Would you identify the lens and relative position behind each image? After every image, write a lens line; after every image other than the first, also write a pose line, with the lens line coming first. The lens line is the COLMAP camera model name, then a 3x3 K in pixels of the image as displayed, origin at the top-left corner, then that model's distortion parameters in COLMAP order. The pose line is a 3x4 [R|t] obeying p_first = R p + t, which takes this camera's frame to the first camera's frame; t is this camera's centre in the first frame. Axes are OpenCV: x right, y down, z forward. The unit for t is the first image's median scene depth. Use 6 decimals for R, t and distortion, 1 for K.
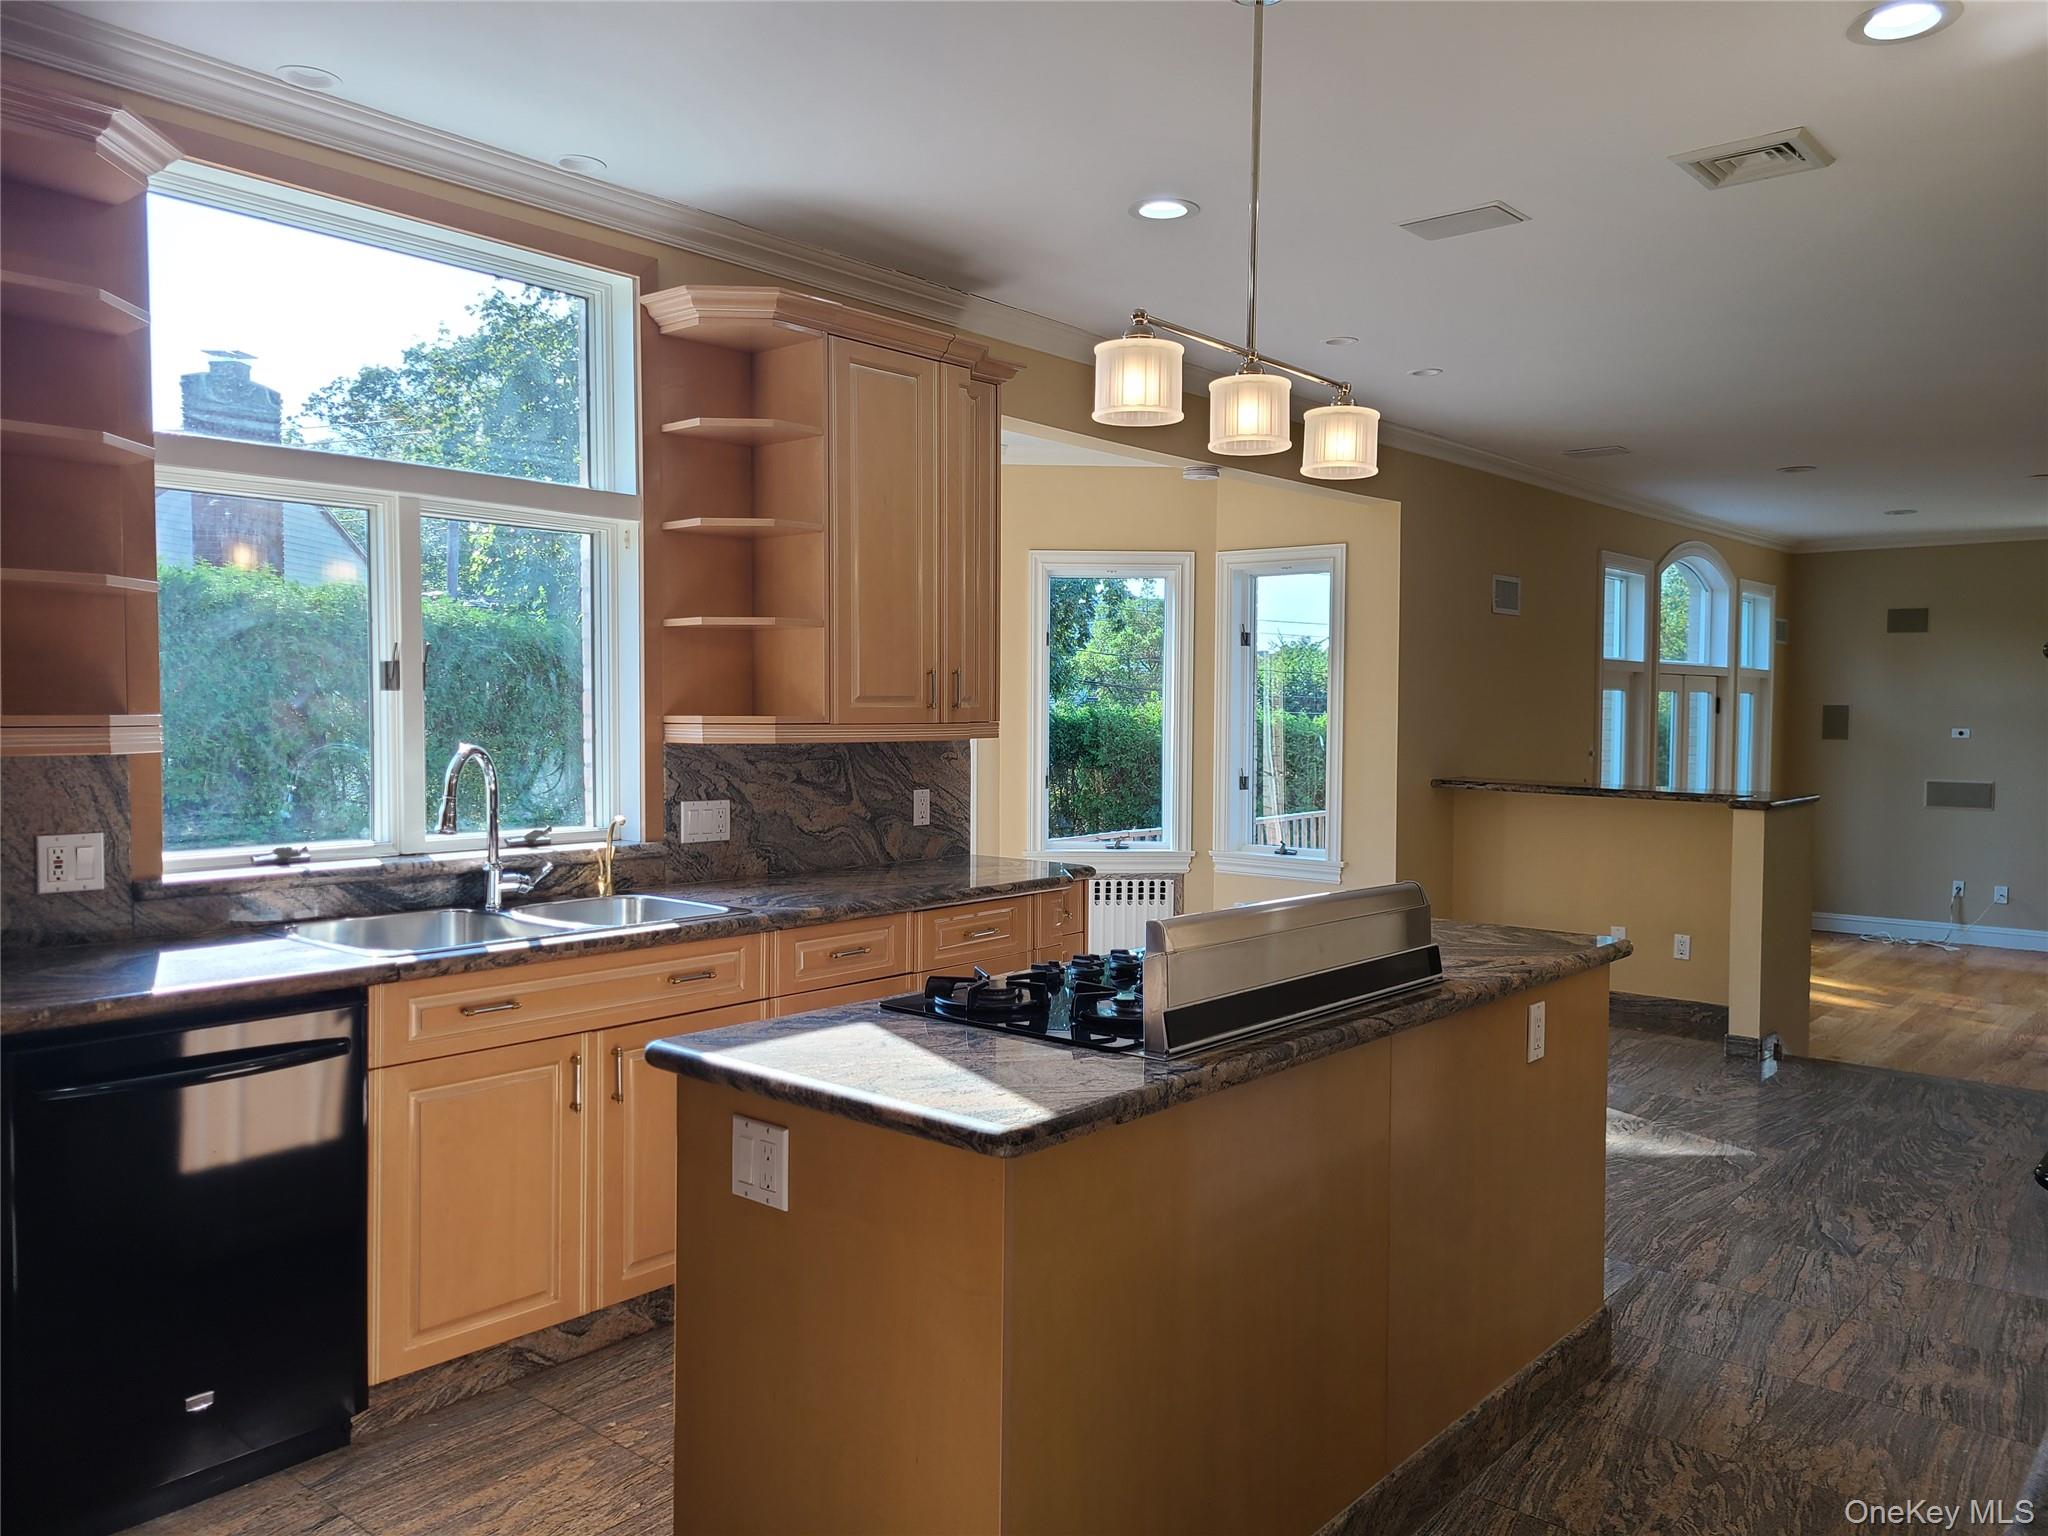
lens RADIAL K [[1532.4, 0, 1013.0], [0, 1532.4, 775.5], [0, 0, 1]] dist [0.024063, 0.001665]
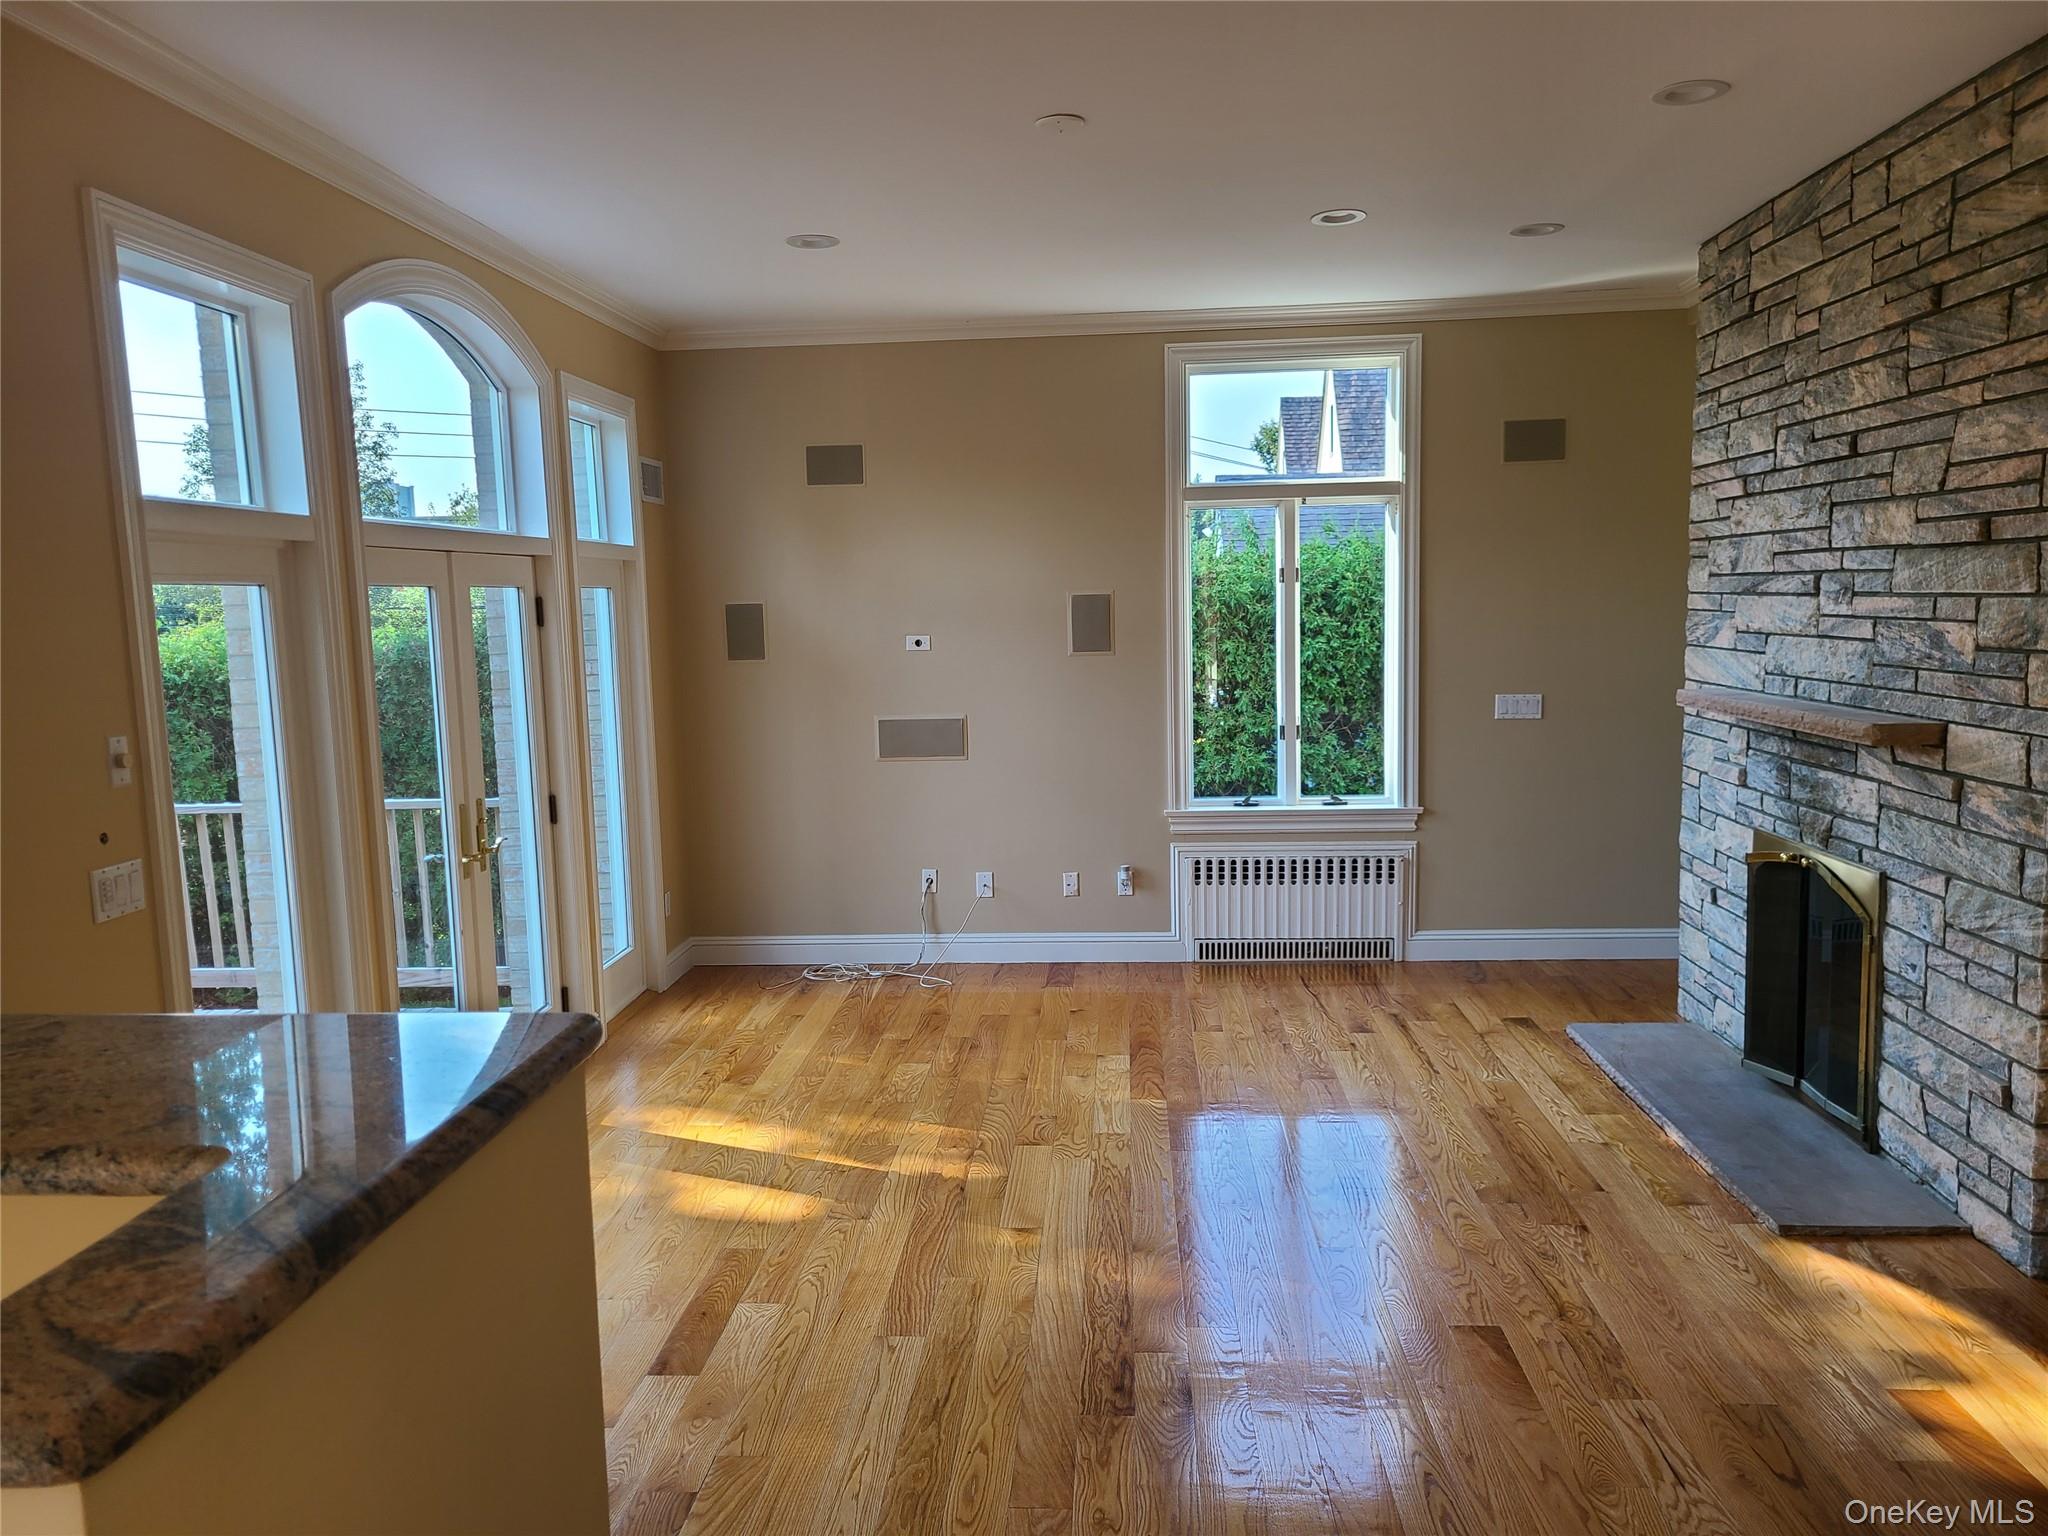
lens RADIAL K [[1532.4, 0, 1013.0], [0, 1532.4, 775.5], [0, 0, 1]] dist [0.024063, 0.001665]
pose [[0.800170, -0.096642, 0.591937, 0.265039], [0.059639, 0.994862, 0.081807, -0.022391], [-0.596801, -0.030157, 0.801822, 0.468653]]
